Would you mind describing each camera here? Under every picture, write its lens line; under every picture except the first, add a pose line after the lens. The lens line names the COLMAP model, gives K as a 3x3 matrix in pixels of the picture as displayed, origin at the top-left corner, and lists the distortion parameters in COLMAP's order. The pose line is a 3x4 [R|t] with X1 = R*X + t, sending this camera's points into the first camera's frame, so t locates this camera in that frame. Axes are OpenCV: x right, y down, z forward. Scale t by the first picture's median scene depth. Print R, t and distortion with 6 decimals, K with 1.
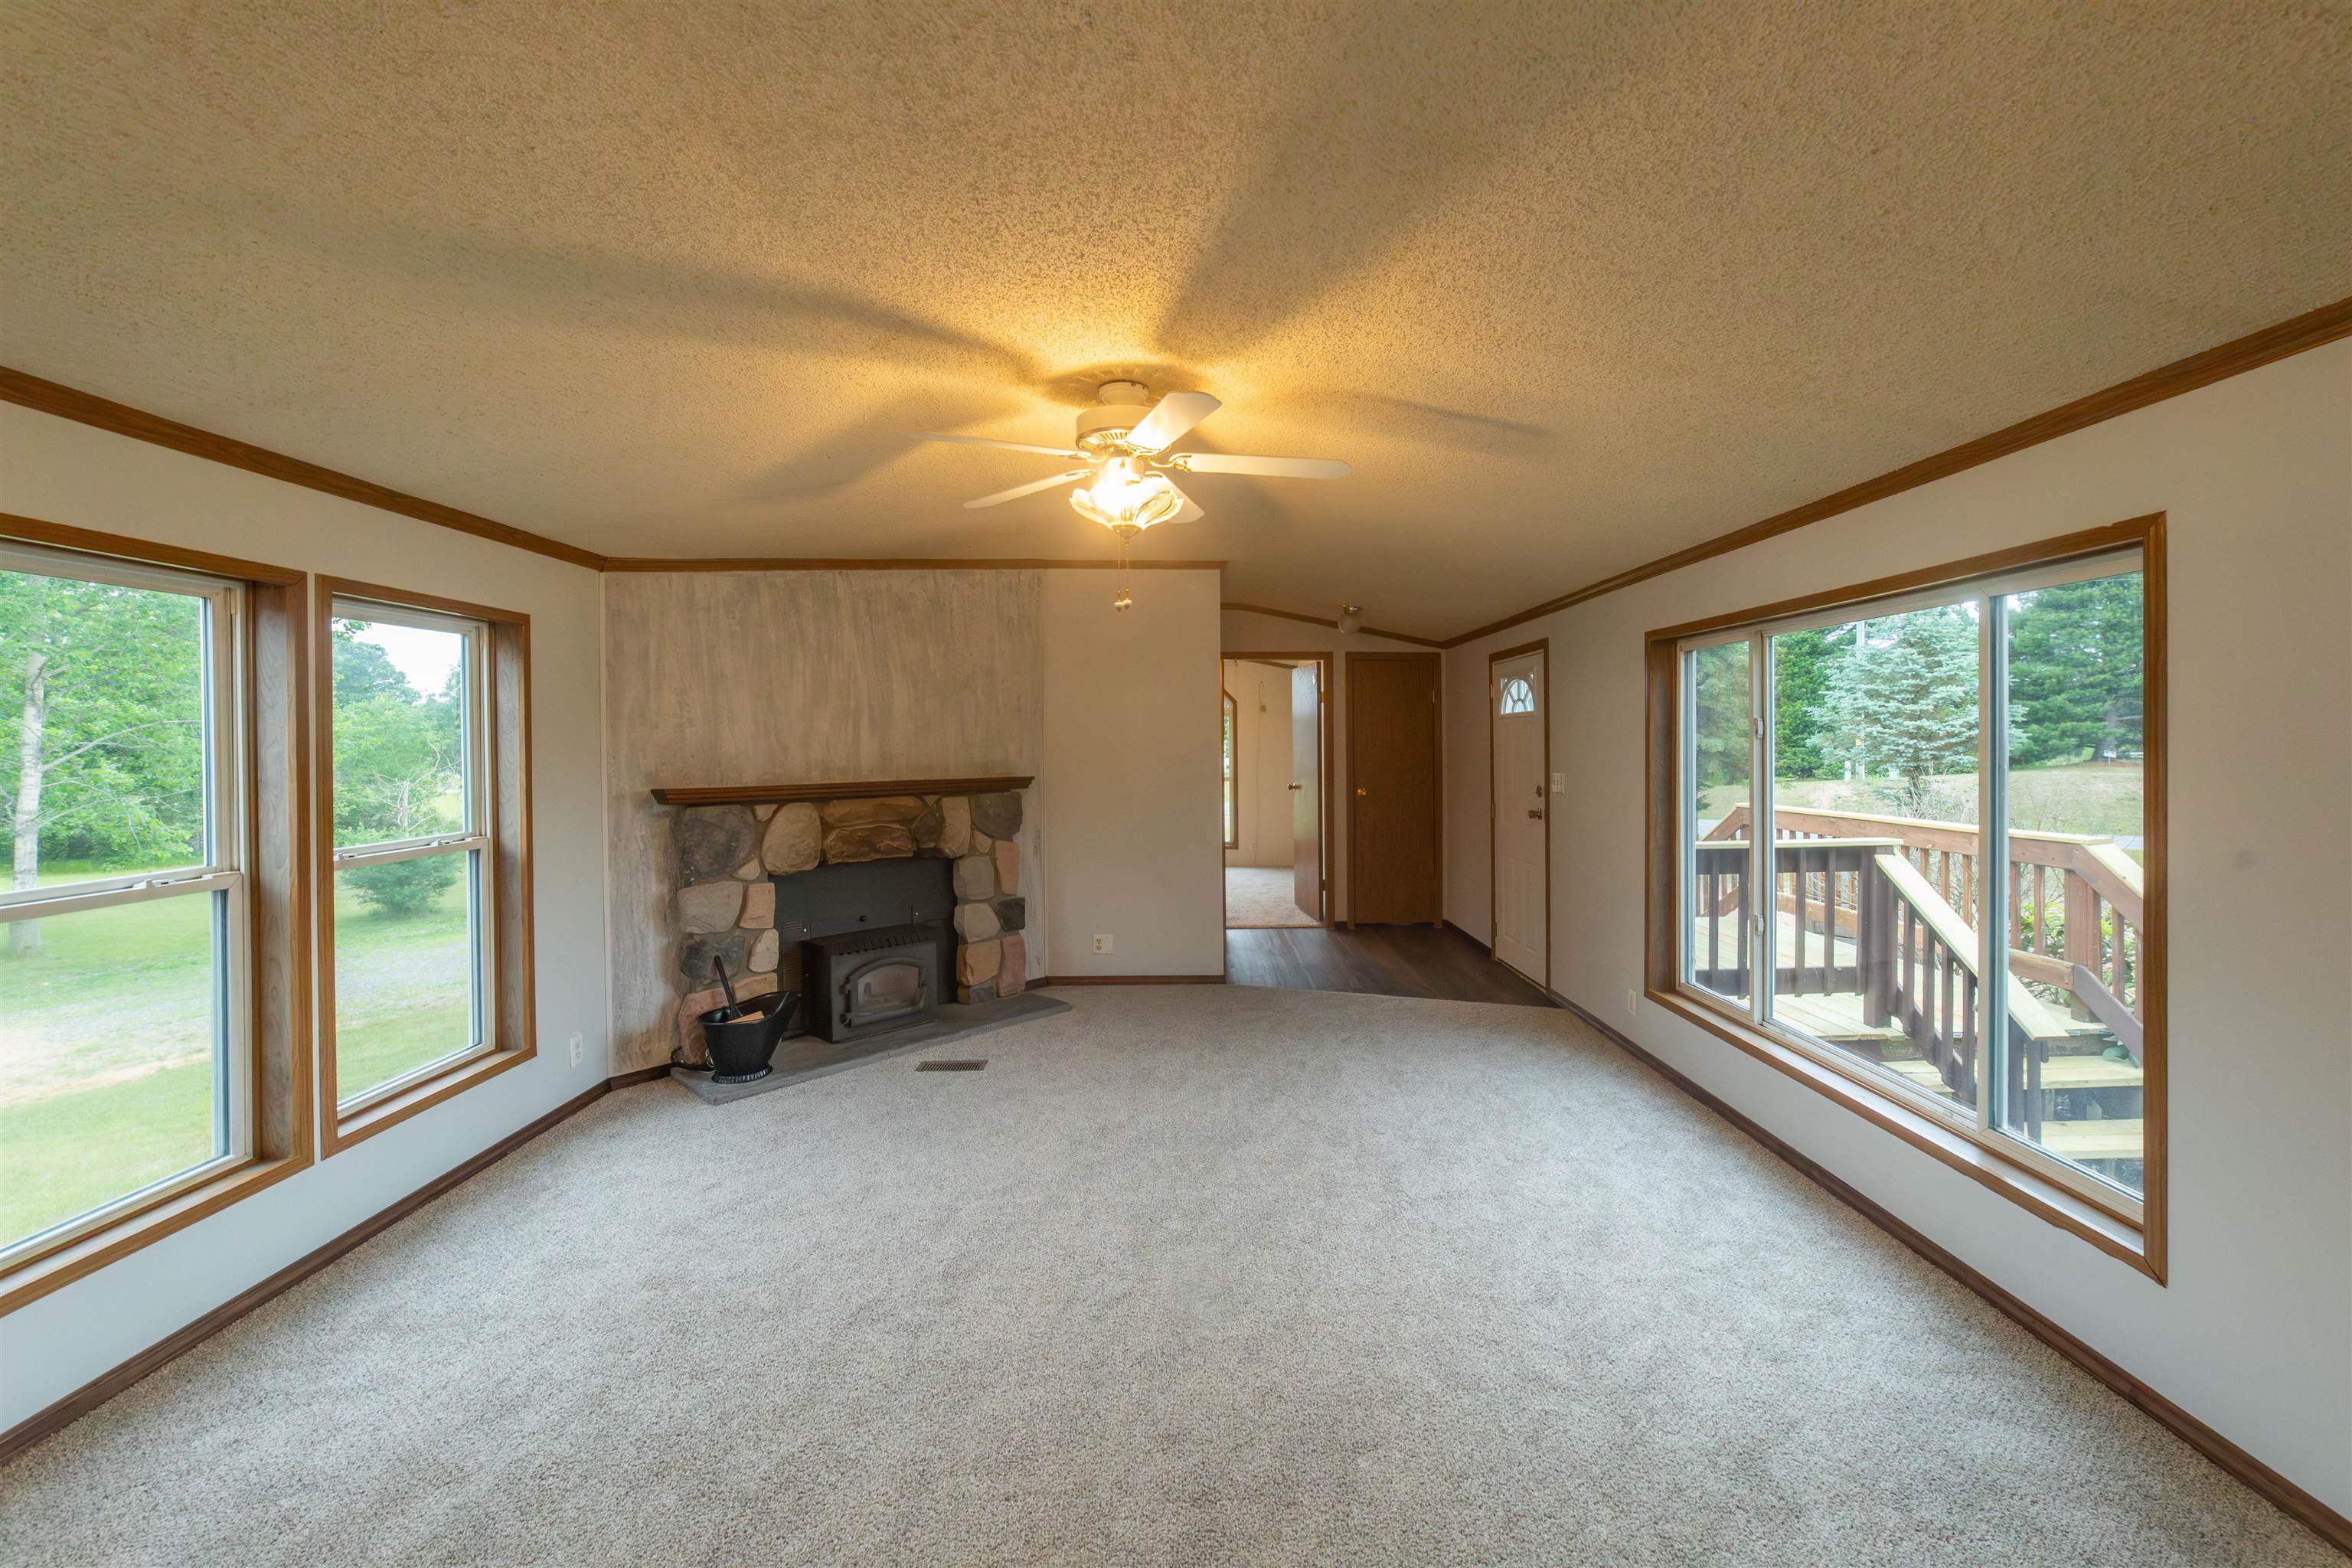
lens RADIAL K [[932.5, 0, 1220.8], [0, 932.5, 748.5], [0, 0, 1]] dist [-0.025623, 0.009899]
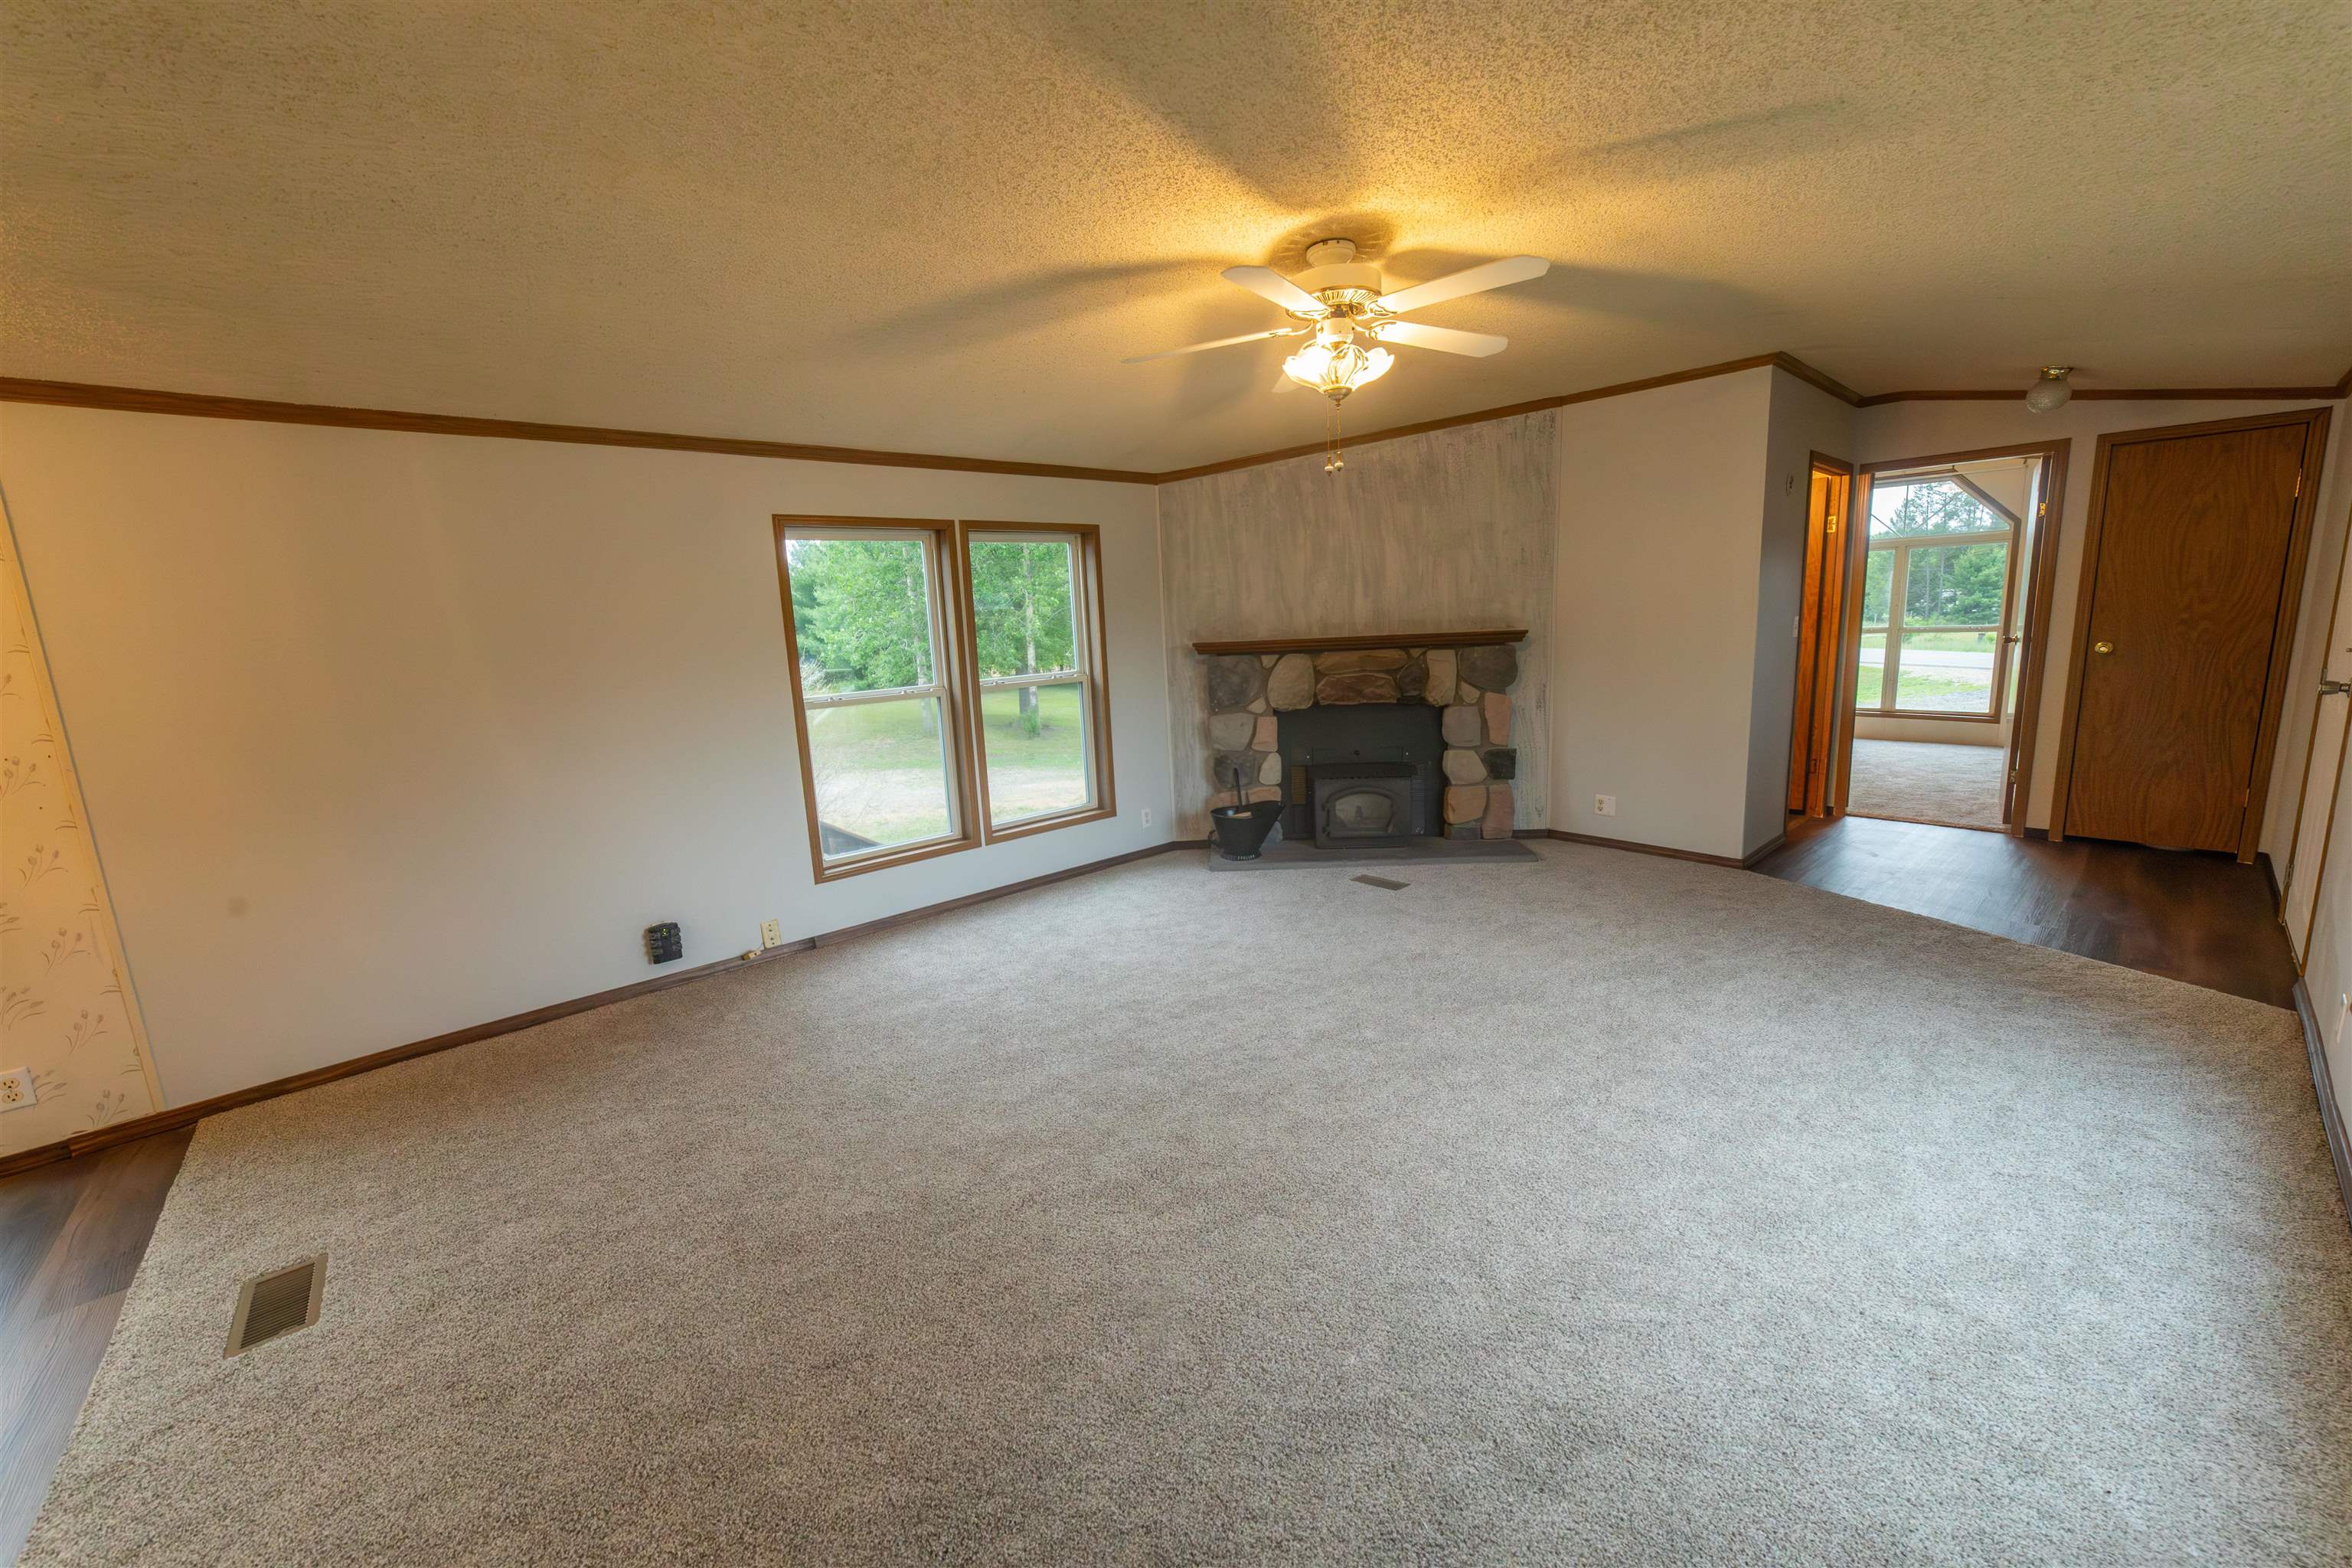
lens RADIAL K [[899.0, 0, 1182.1], [0, 899.0, 775.4], [0, 0, 1]] dist [-0.023775, 0.008389]
pose [[0.633817, 0.113166, -0.765160, 0.395674], [0.035478, 0.983945, 0.174912, 0.003200], [0.772669, -0.138008, 0.619626, 0.123615]]
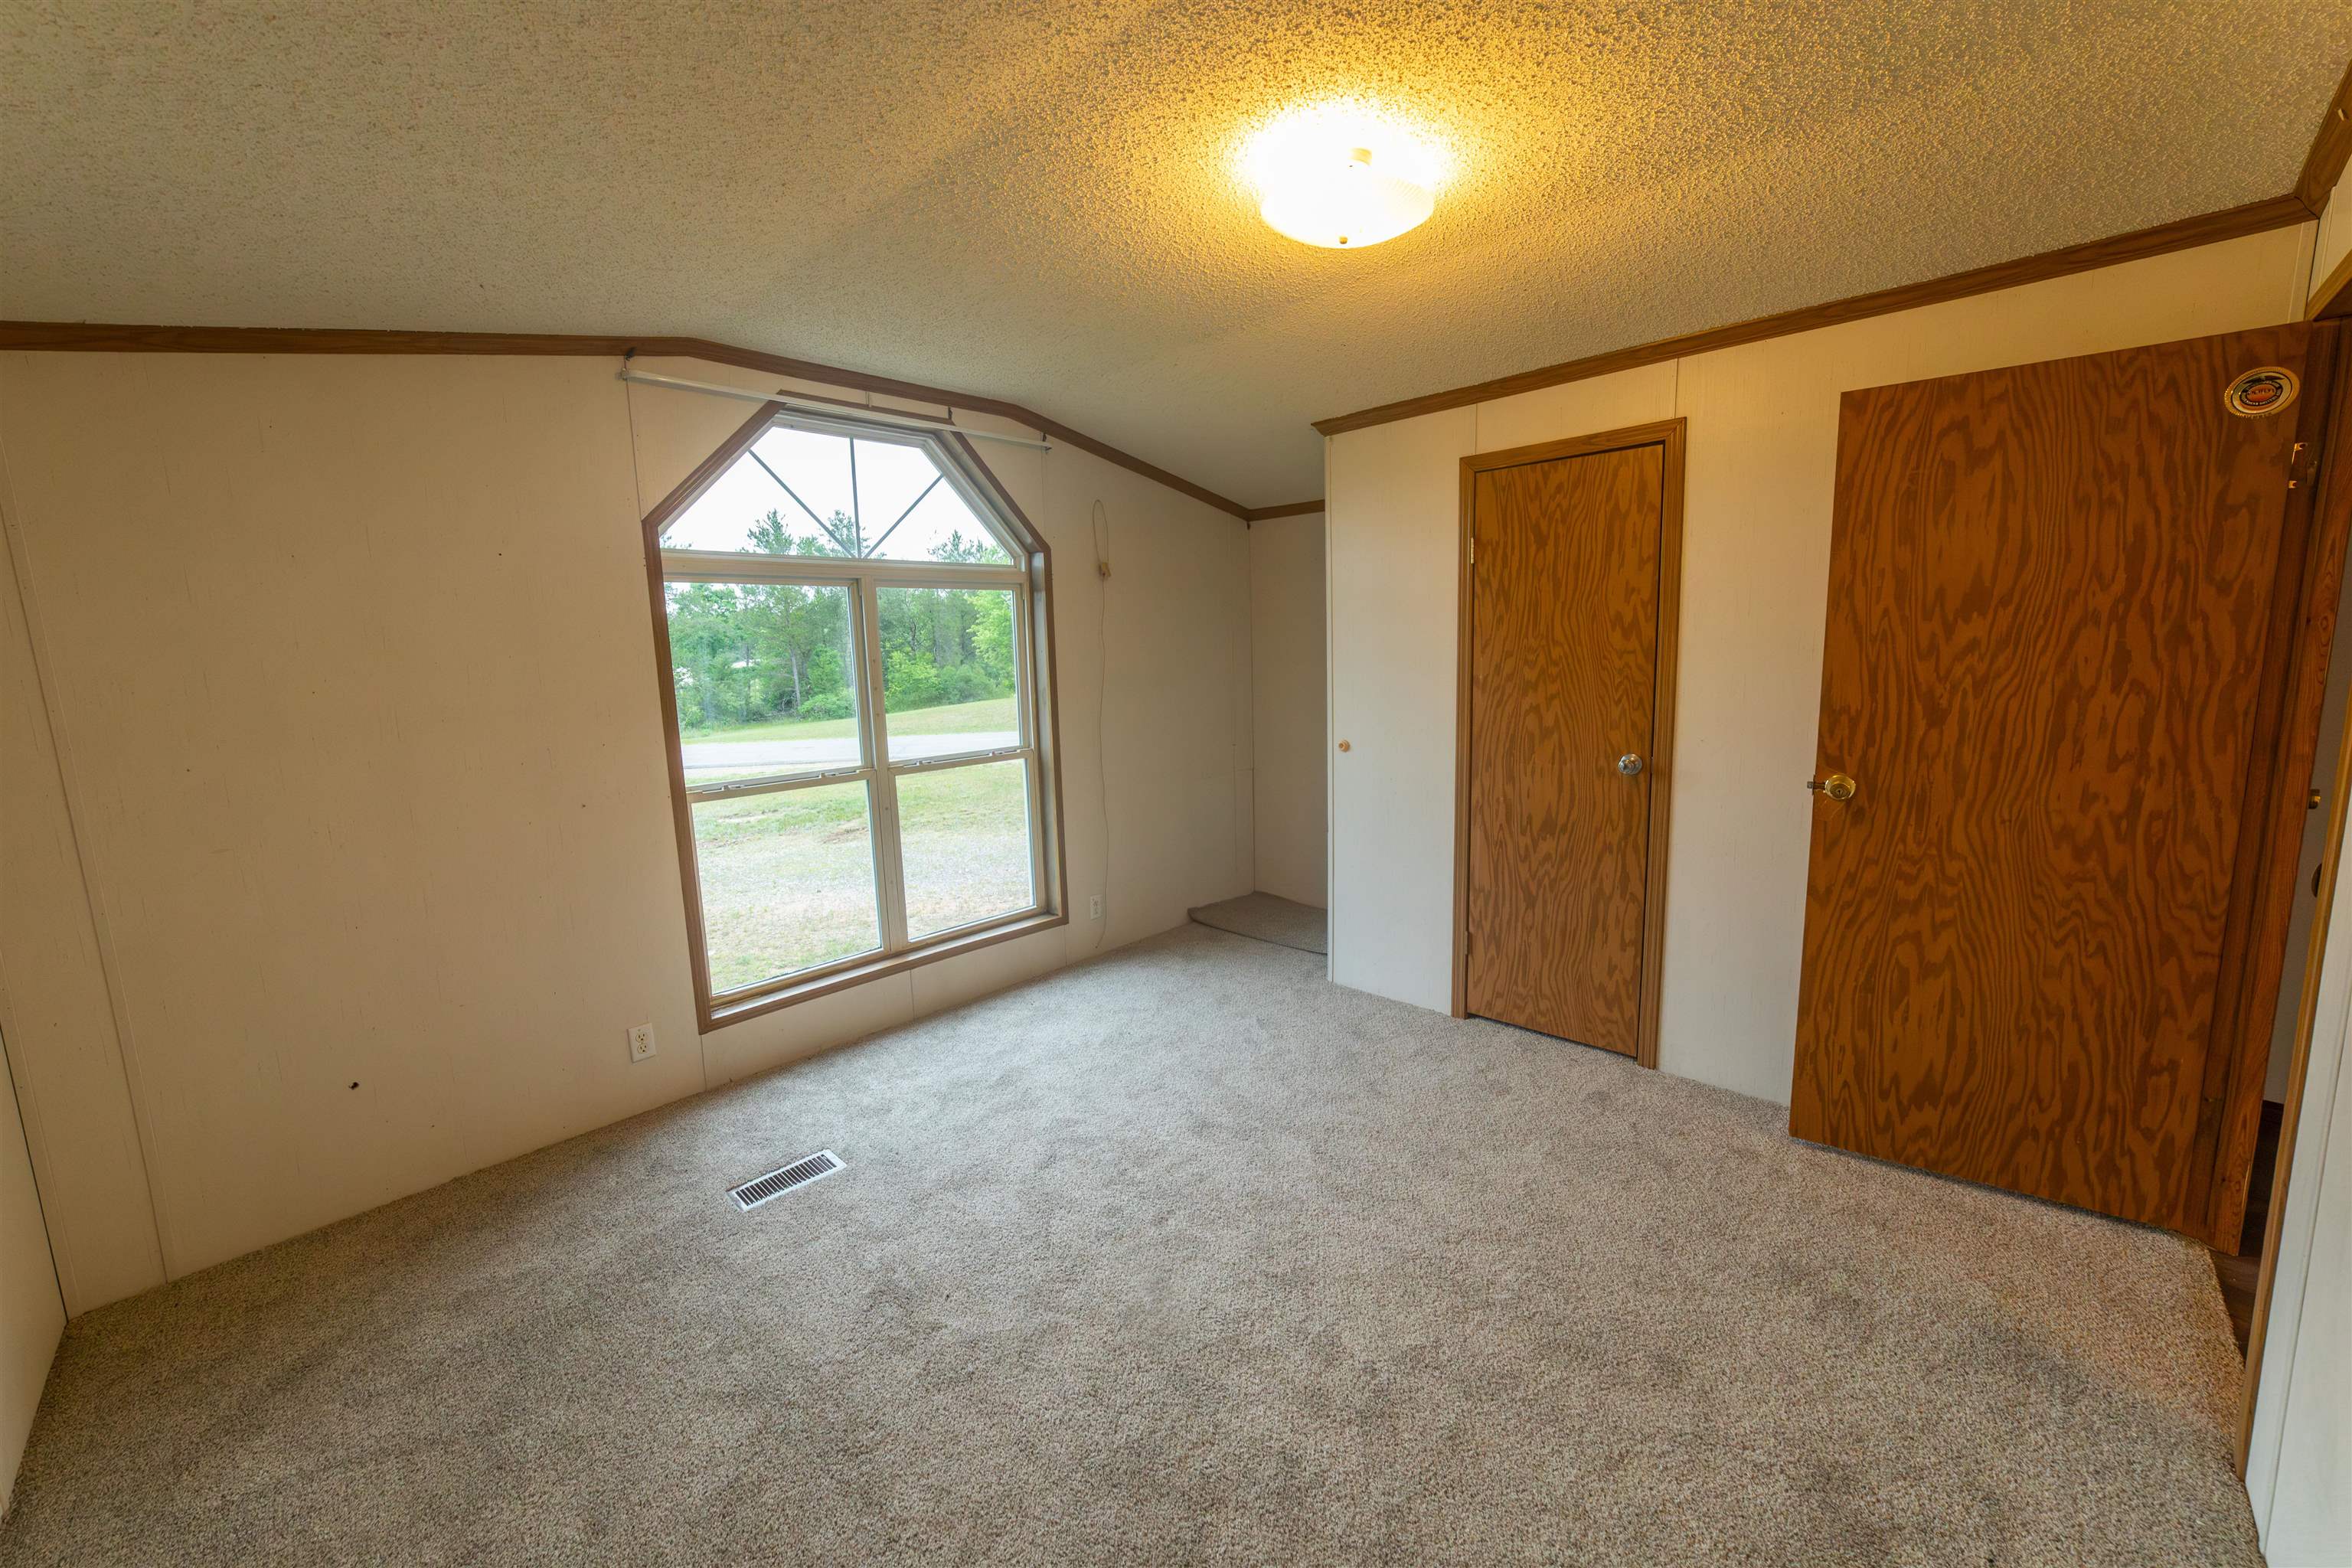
lens RADIAL K [[913.2, 0, 1177.5], [0, 913.2, 774.7], [0, 0, 1]] dist [-0.016589, 0.007960]
pose [[0.721169, -0.115214, 0.683111, -0.545092], [0.027843, 0.990097, 0.137596, -0.022080], [-0.692200, -0.080210, 0.717235, 1.798204]]
